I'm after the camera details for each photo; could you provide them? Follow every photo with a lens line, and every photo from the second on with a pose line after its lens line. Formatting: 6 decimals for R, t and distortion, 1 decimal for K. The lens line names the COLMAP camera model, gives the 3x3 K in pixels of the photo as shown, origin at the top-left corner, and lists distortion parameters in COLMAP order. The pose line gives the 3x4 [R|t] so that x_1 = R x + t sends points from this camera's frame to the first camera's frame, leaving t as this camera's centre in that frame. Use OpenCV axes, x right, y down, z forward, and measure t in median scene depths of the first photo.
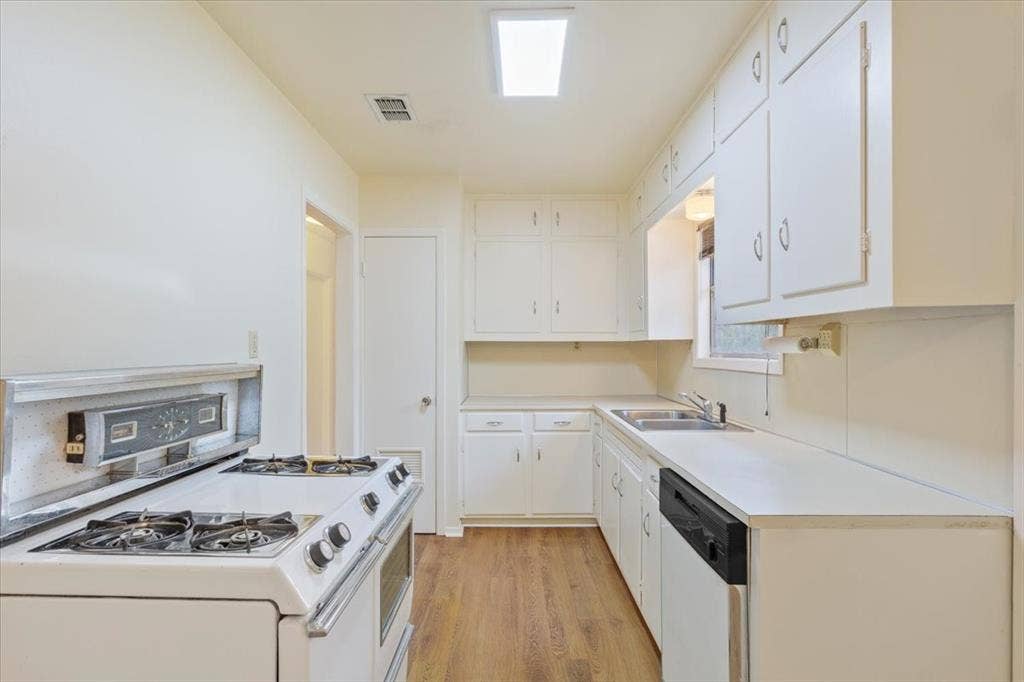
lens RADIAL K [[503.2, 0, 518.0], [0, 503.2, 344.2], [0, 0, 1]] dist [-0.001334, 0.000130]
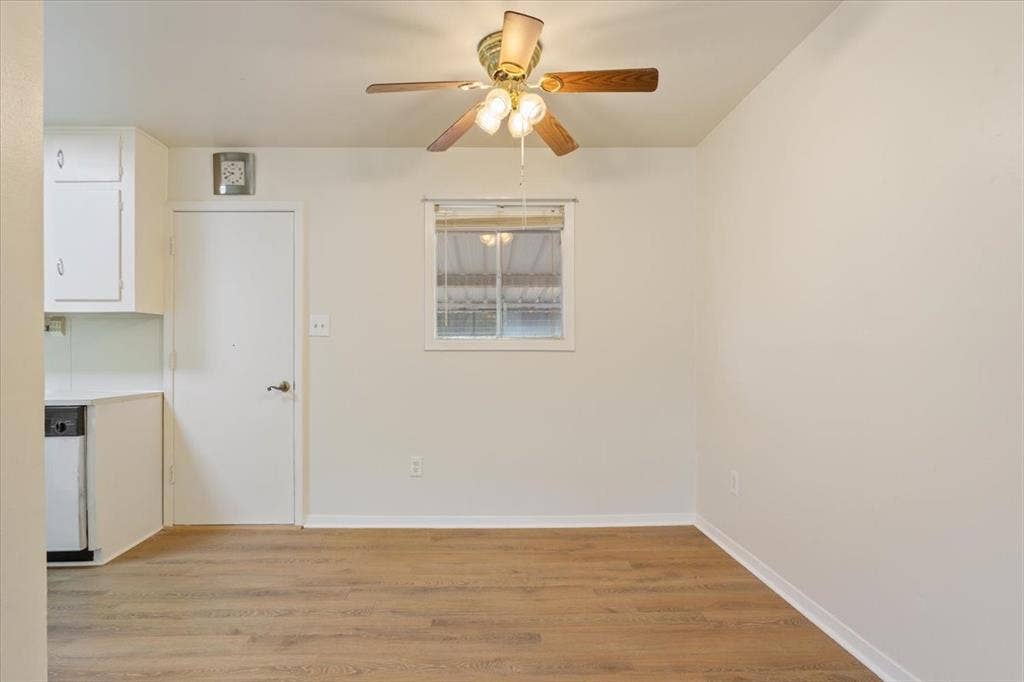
lens RADIAL K [[539.6, 0, 479.1], [0, 539.6, 351.7], [0, 0, 1]] dist [-0.002557, -0.000143]
pose [[0.000463, 0.006474, 0.999979, -1.290161], [-0.000128, 0.999979, -0.006474, 0.094182], [-1.000000, -0.000125, 0.000464, -0.479044]]
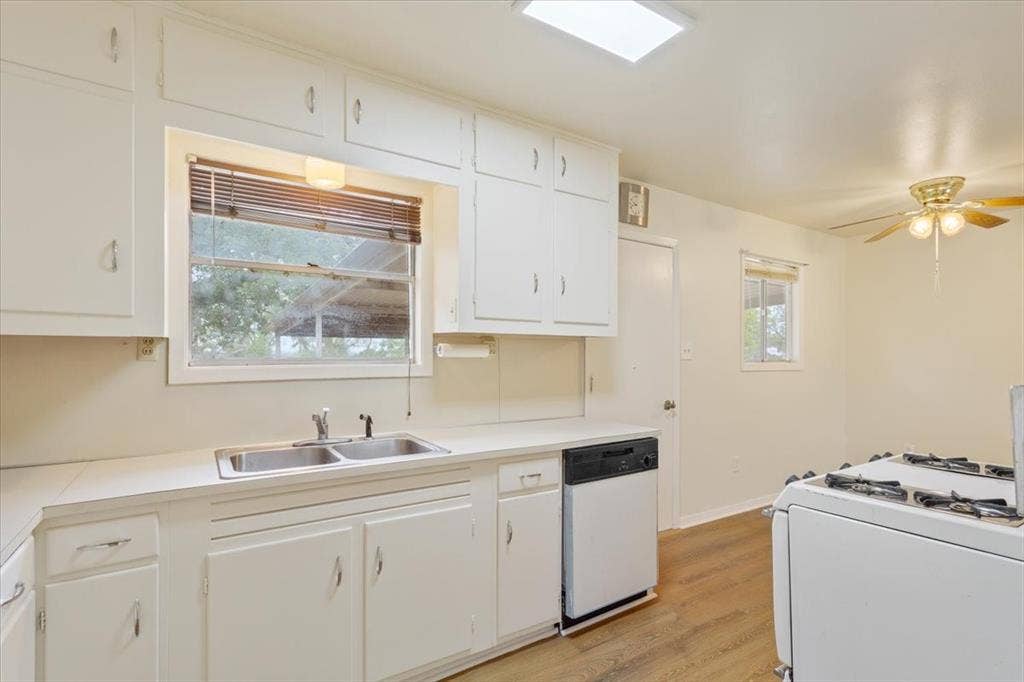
lens RADIAL K [[503.2, 0, 518.0], [0, 503.2, 344.2], [0, 0, 1]] dist [-0.001334, 0.000130]
pose [[-0.559900, 0.007322, 0.828528, -0.682564], [-0.009906, 0.999830, -0.015529, 0.003386], [-0.828501, -0.016902, -0.559732, 1.824621]]
